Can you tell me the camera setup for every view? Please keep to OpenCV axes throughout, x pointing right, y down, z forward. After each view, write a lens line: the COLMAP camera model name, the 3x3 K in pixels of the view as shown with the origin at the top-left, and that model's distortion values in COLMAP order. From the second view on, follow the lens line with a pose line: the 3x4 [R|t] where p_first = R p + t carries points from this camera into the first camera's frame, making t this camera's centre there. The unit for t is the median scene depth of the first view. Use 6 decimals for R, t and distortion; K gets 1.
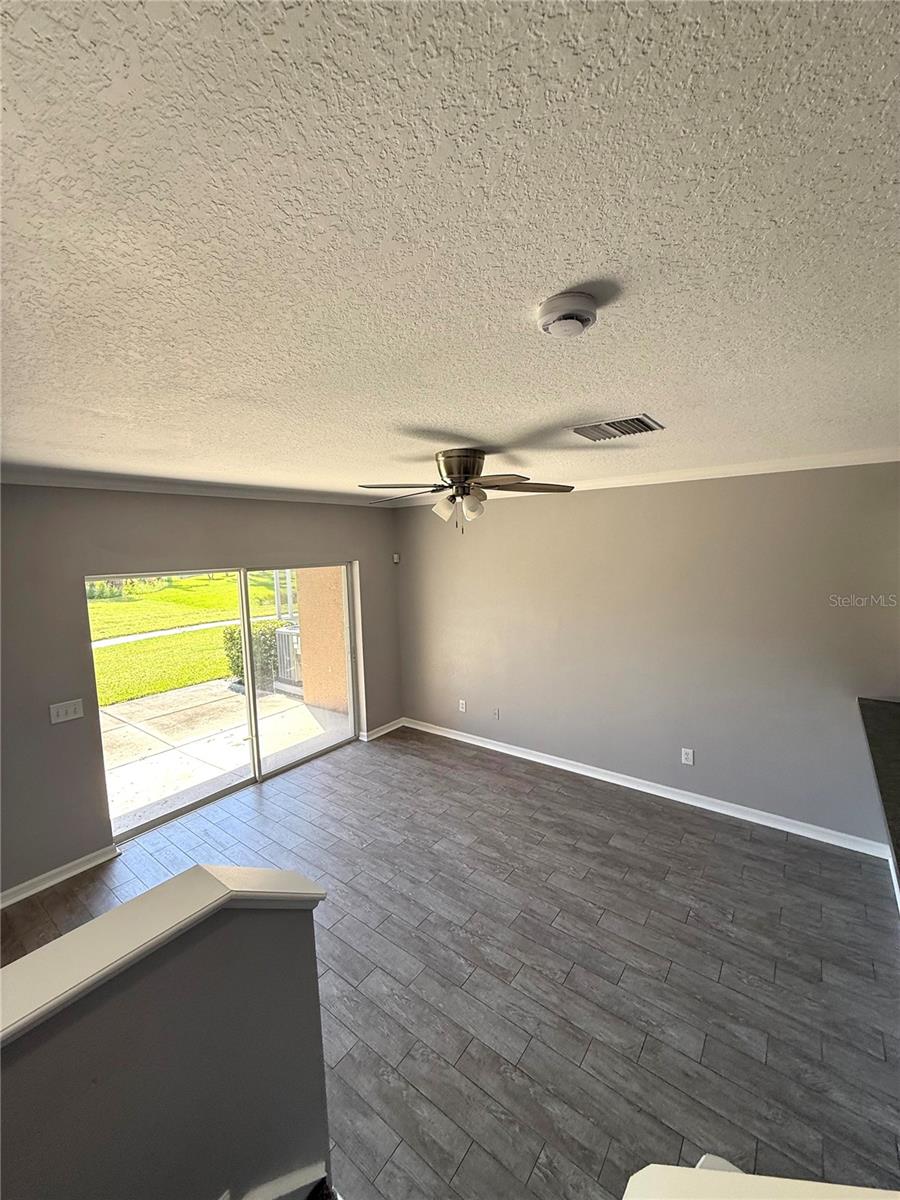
lens RADIAL K [[477.7, 0, 450.1], [0, 477.7, 594.6], [0, 0, 1]] dist [-0.001632, 0.000378]
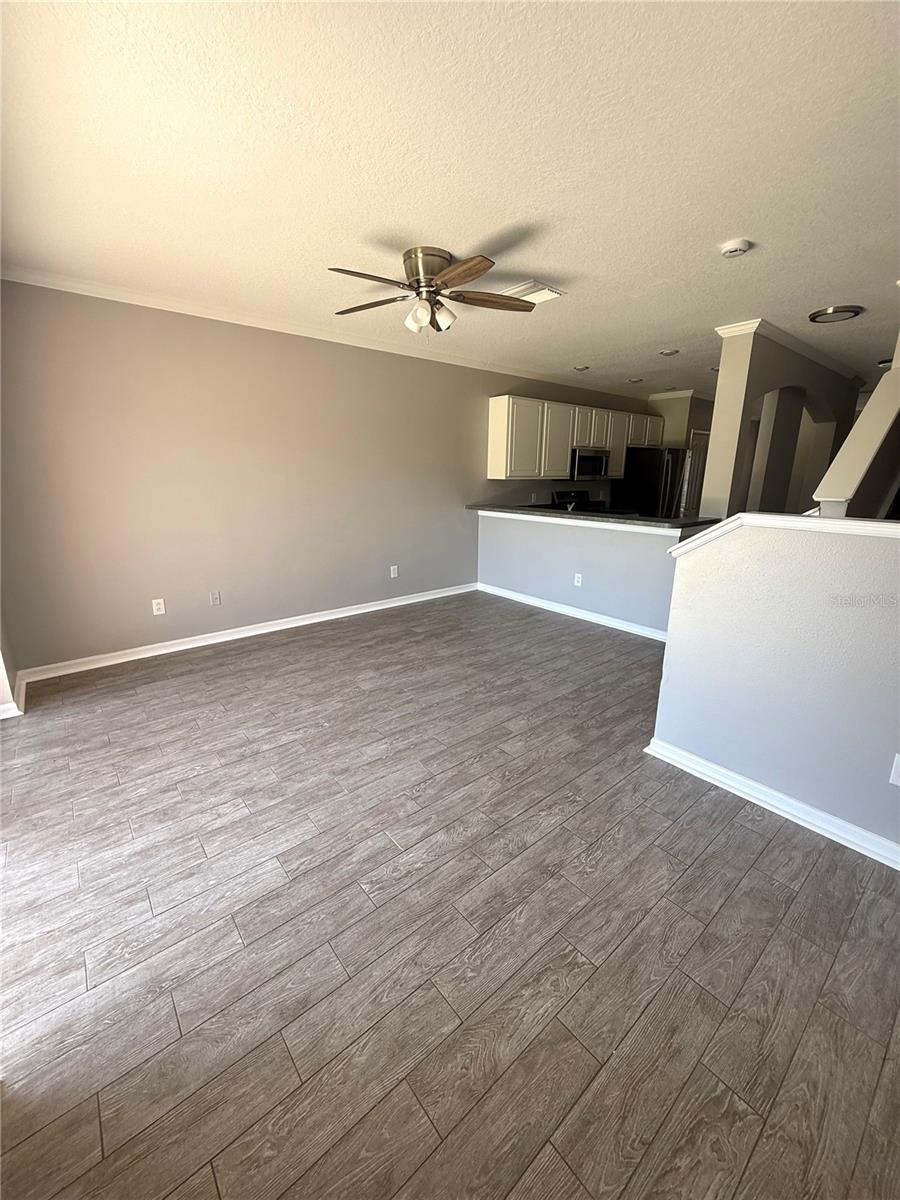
lens RADIAL K [[477.7, 0, 450.1], [0, 477.7, 594.6], [0, 0, 1]] dist [-0.001632, 0.000378]
pose [[0.224912, -0.215162, 0.950326, -0.694007], [0.088353, 0.975800, 0.200019, 0.130547], [-0.970365, 0.038977, 0.238480, 0.473046]]
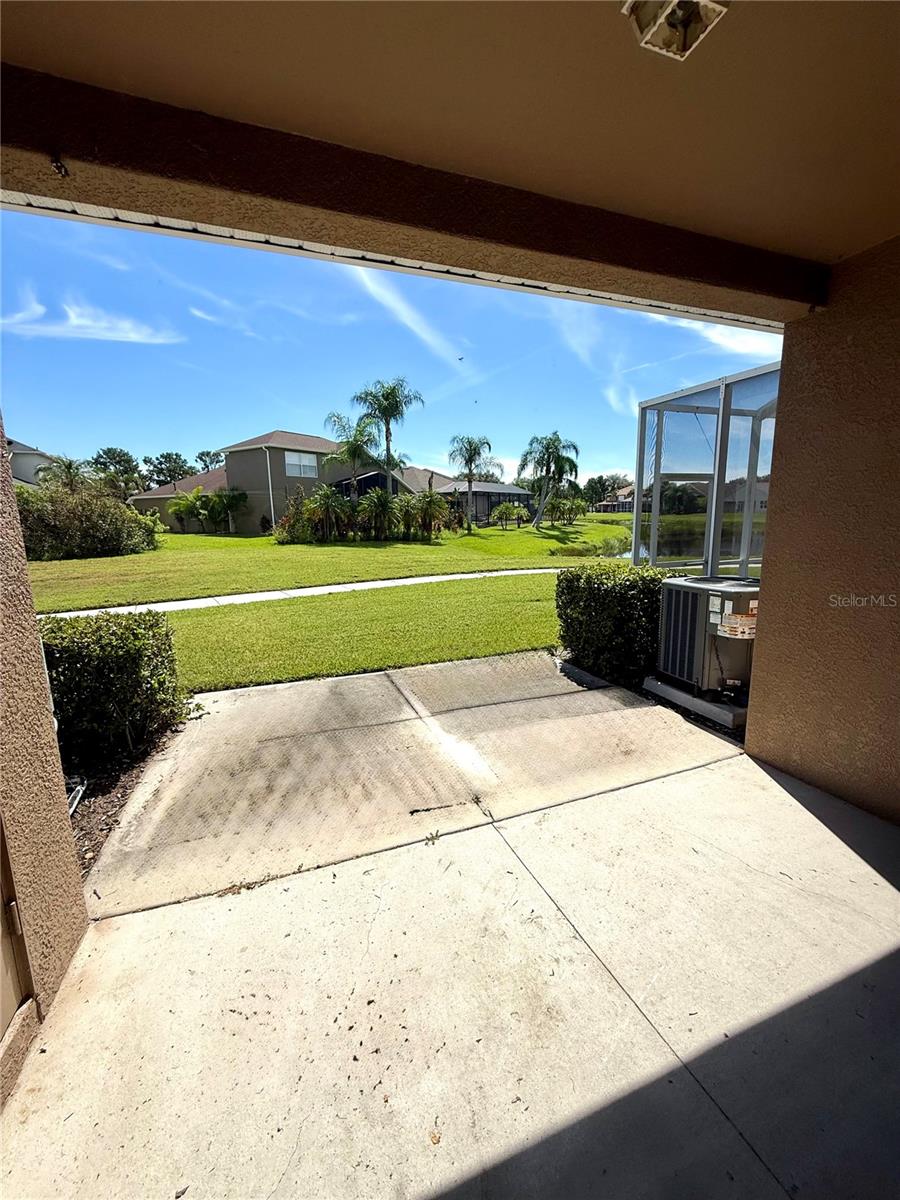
lens RADIAL K [[476.2, 0, 450.1], [0, 476.2, 596.2], [0, 0, 1]] dist [0.004039, 0.000576]
pose [[0.843098, 0.109028, -0.526592, -0.536810], [-0.063331, 0.992548, 0.104105, 0.096296], [0.534018, -0.054421, 0.843720, 0.827470]]
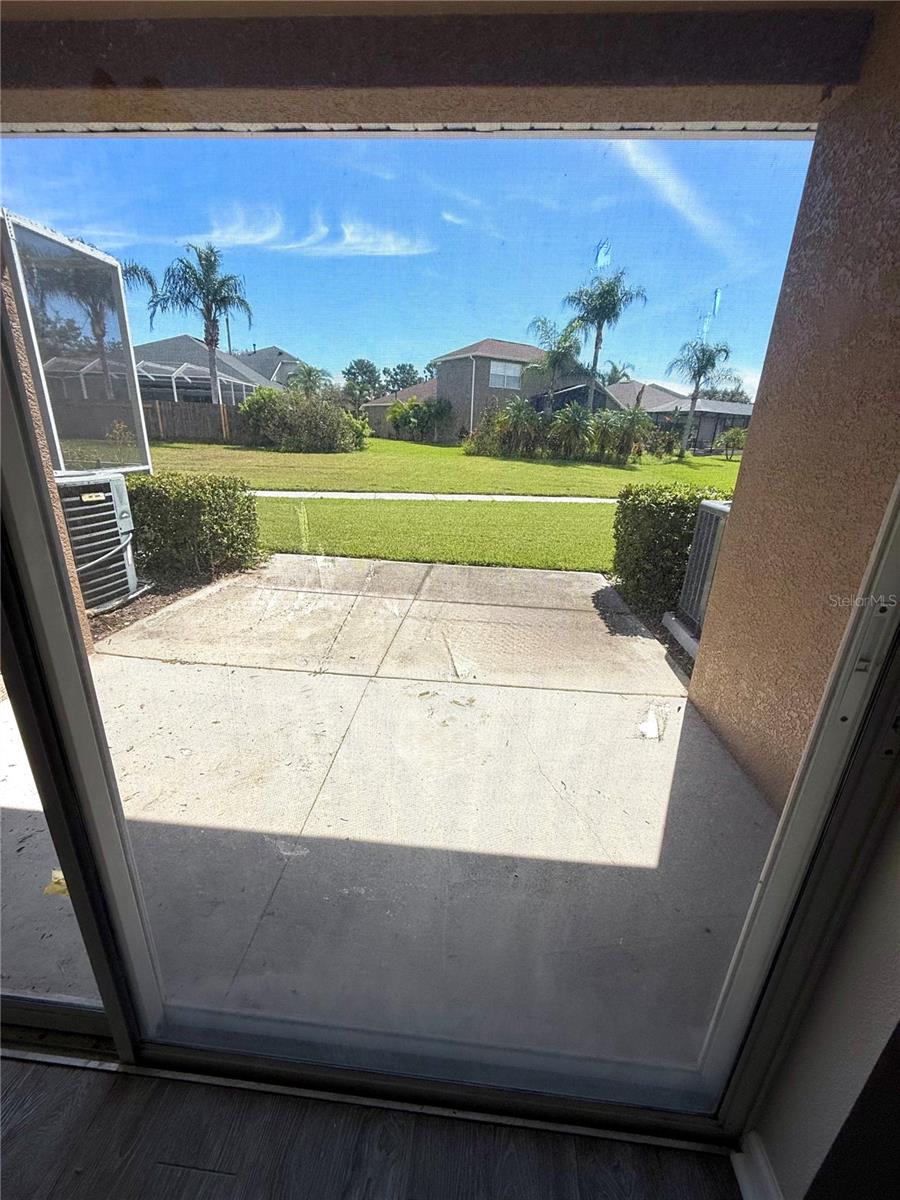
lens RADIAL K [[477.7, 0, 450.1], [0, 477.7, 594.6], [0, 0, 1]] dist [-0.001632, 0.000378]
pose [[0.534091, 0.324517, -0.780664, -0.227595], [-0.139776, 0.944583, 0.297030, 0.107117], [0.833792, -0.049523, 0.549852, 1.063522]]
